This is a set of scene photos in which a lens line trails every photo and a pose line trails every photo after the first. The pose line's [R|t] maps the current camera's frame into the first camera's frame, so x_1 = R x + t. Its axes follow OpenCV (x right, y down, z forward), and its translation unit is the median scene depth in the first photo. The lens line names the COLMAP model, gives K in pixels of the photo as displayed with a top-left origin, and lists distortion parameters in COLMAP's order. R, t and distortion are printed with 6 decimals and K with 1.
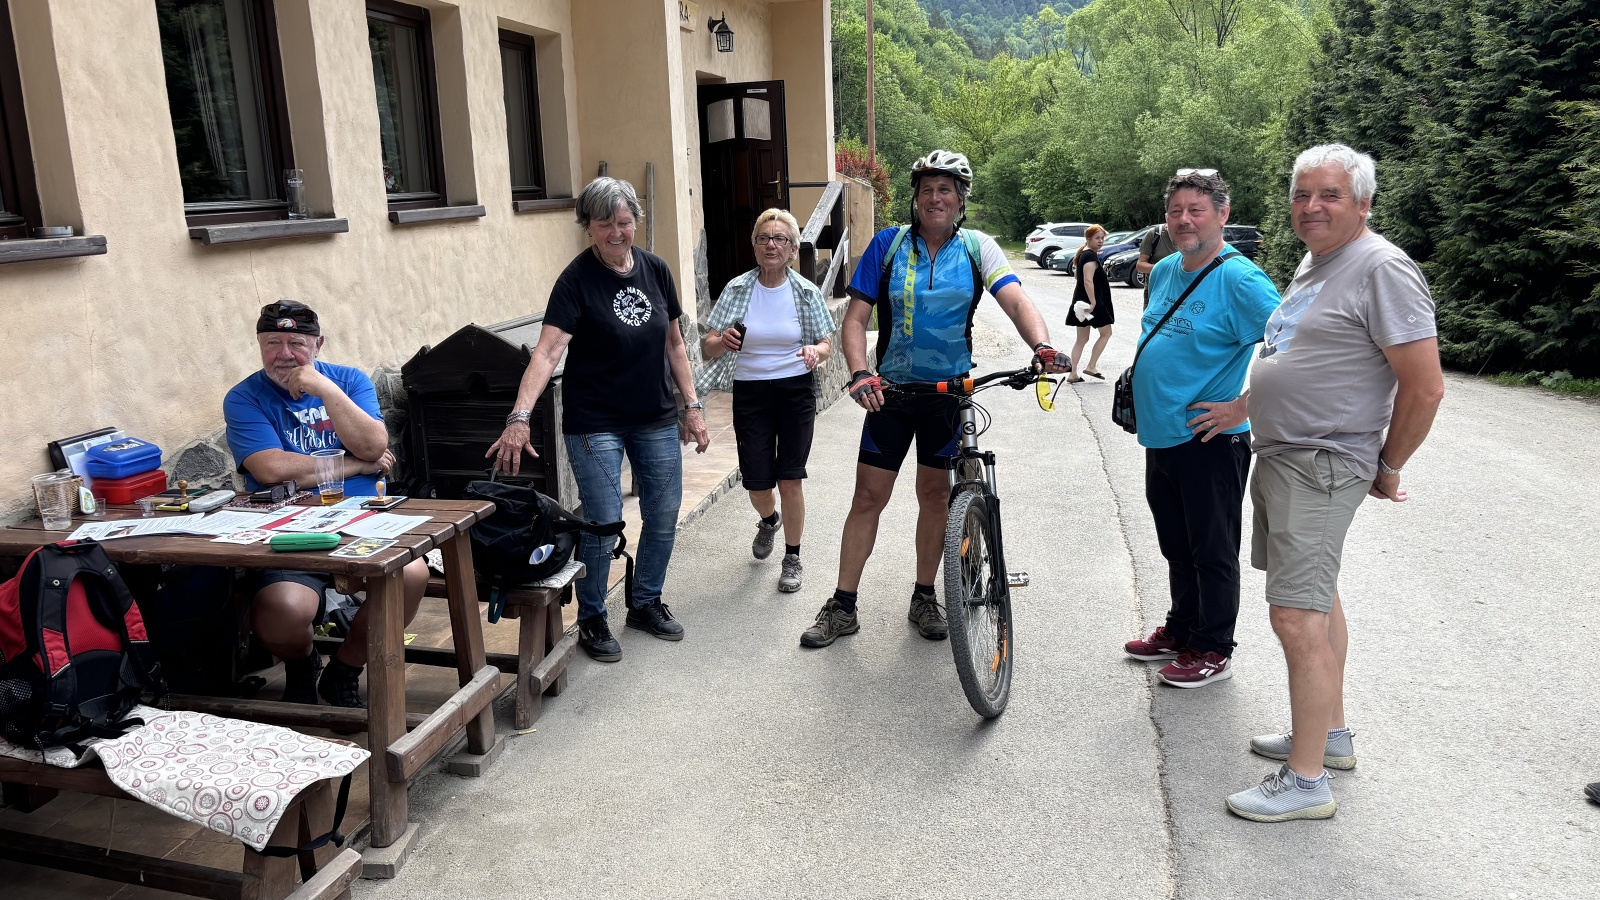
lens RADIAL K [[1217.8, 0, 800.0], [0, 1217.8, 450.0], [0, 0, 1]] dist [0.035884, -0.036242]
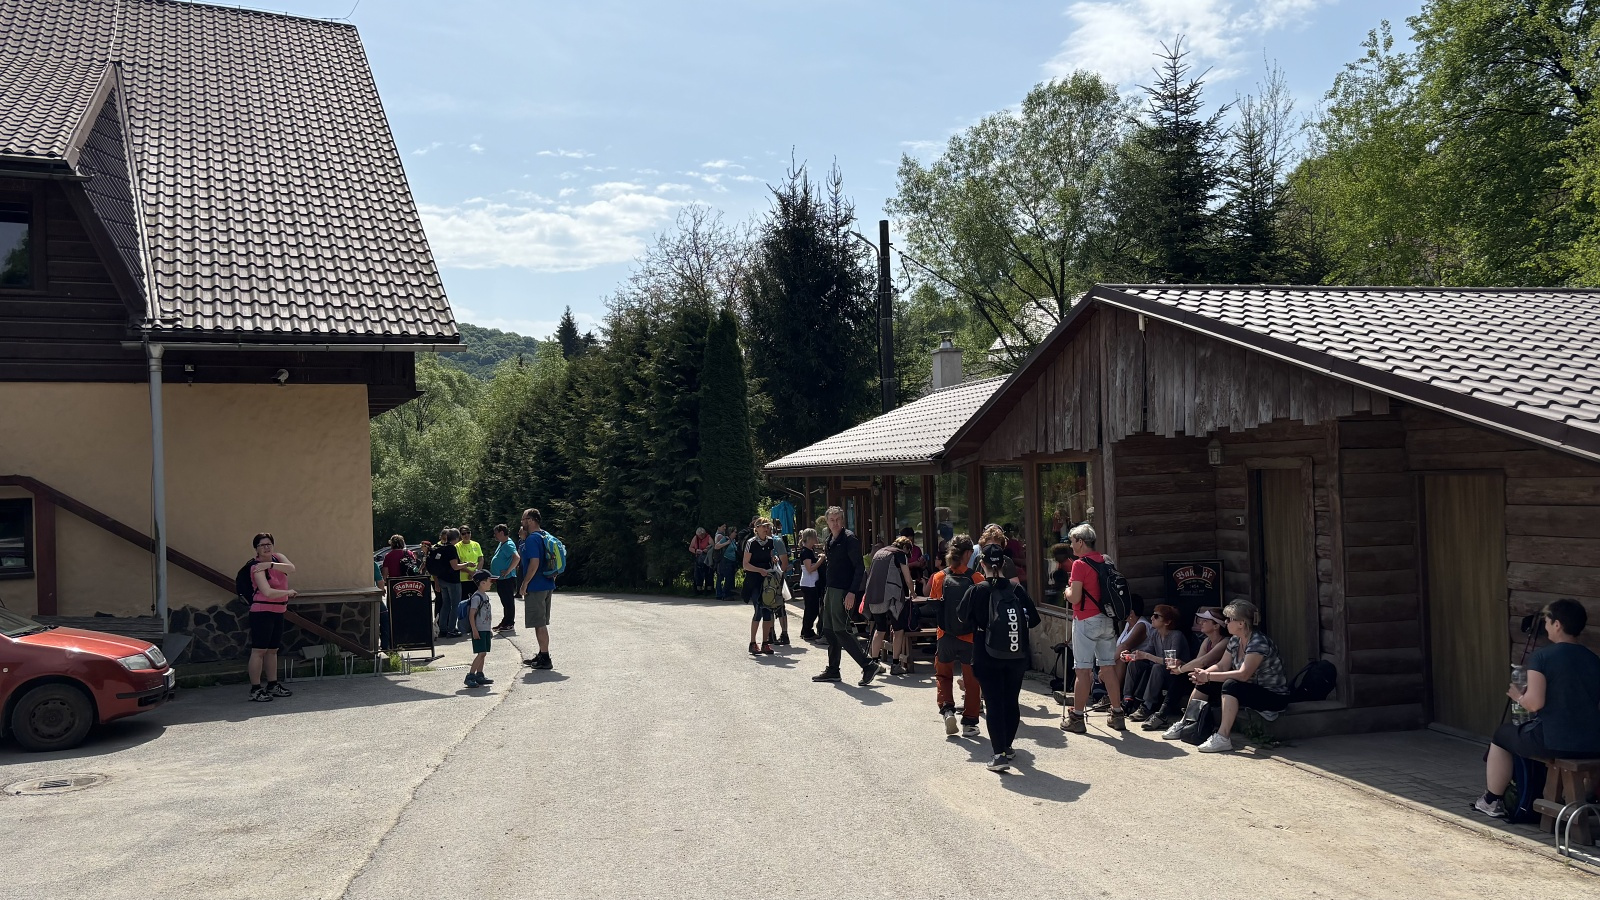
lens RADIAL K [[1217.8, 0, 800.0], [0, 1217.8, 450.0], [0, 0, 1]] dist [0.035884, -0.036242]
pose [[0.804355, 0.025435, 0.593604, -1.370248], [0.132359, 0.966306, -0.220756, 0.693057], [-0.579218, 0.256135, 0.773887, -3.407819]]
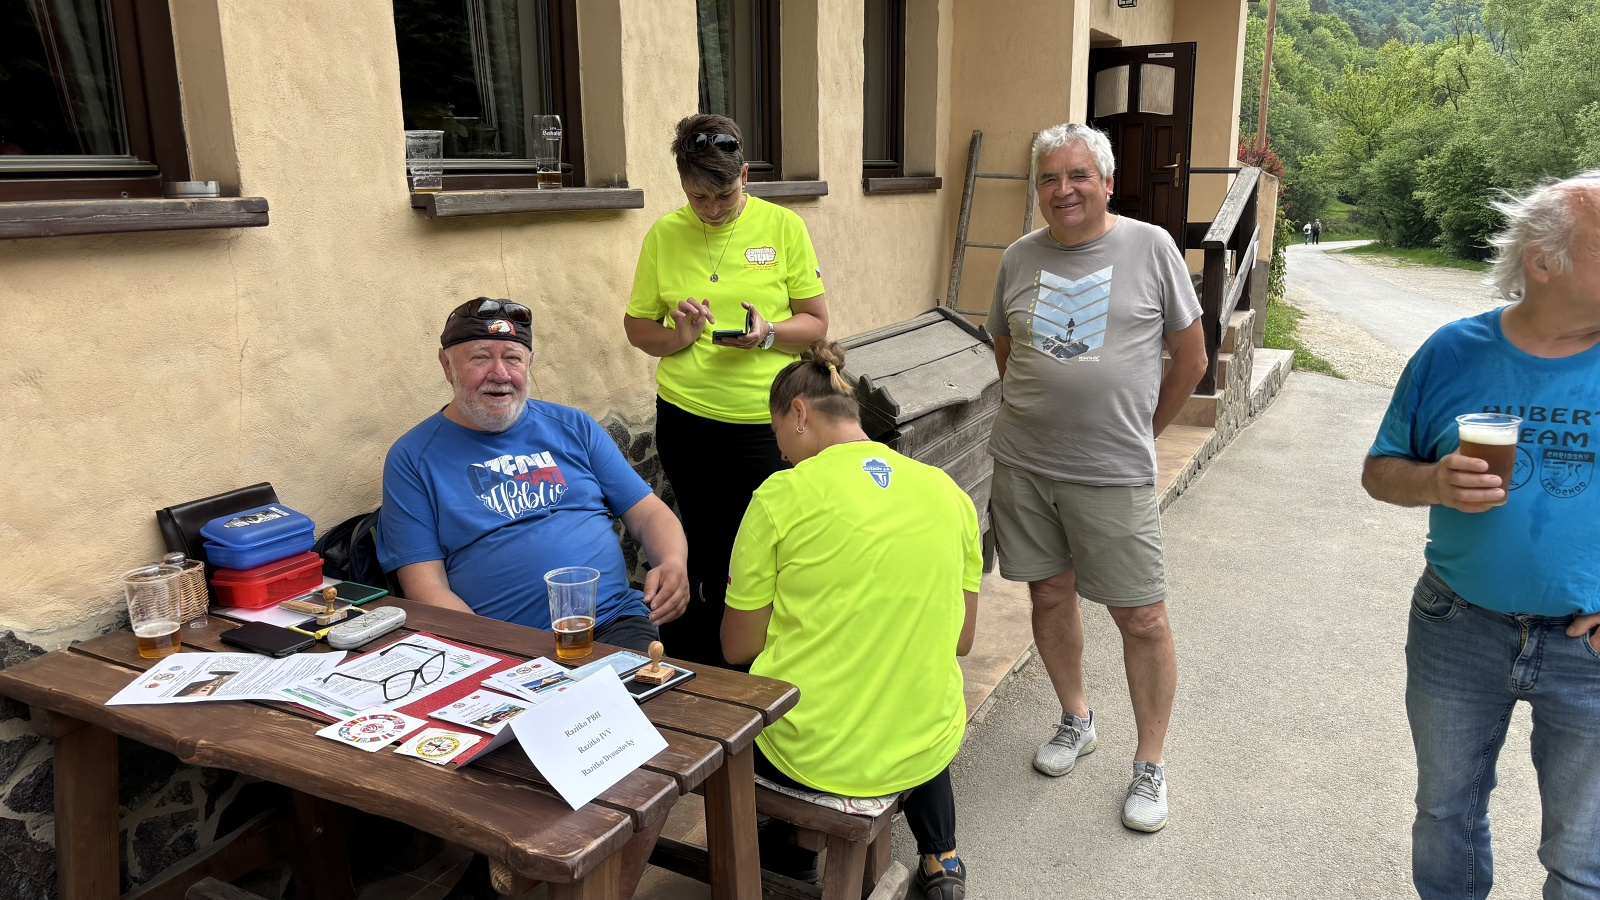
lens RADIAL K [[1217.8, 0, 800.0], [0, 1217.8, 450.0], [0, 0, 1]] dist [0.035884, -0.036242]
pose [[0.963397, 0.085325, -0.254136, -0.064173], [-0.083362, 0.996348, 0.018506, -0.043444], [0.254787, 0.003356, 0.966991, 0.250158]]
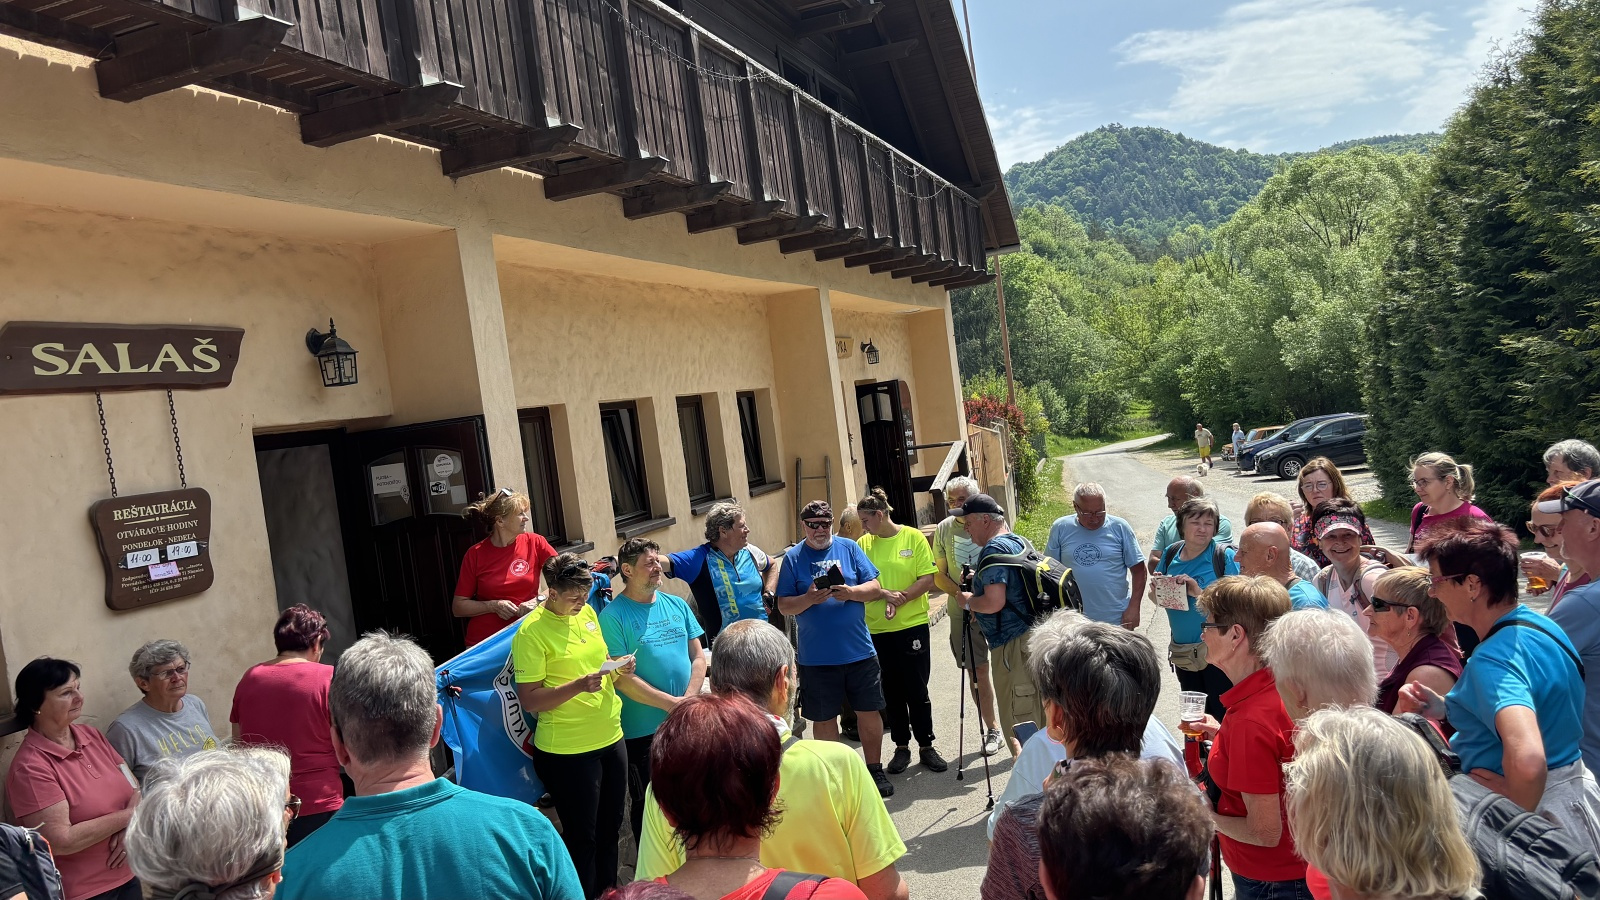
lens RADIAL K [[1217.8, 0, 800.0], [0, 1217.8, 450.0], [0, 0, 1]] dist [0.035884, -0.036242]
pose [[0.984735, -0.089637, -0.149204, 0.102200], [0.061949, 0.981562, -0.180829, 0.056641], [0.162662, 0.168825, 0.972131, -0.704435]]
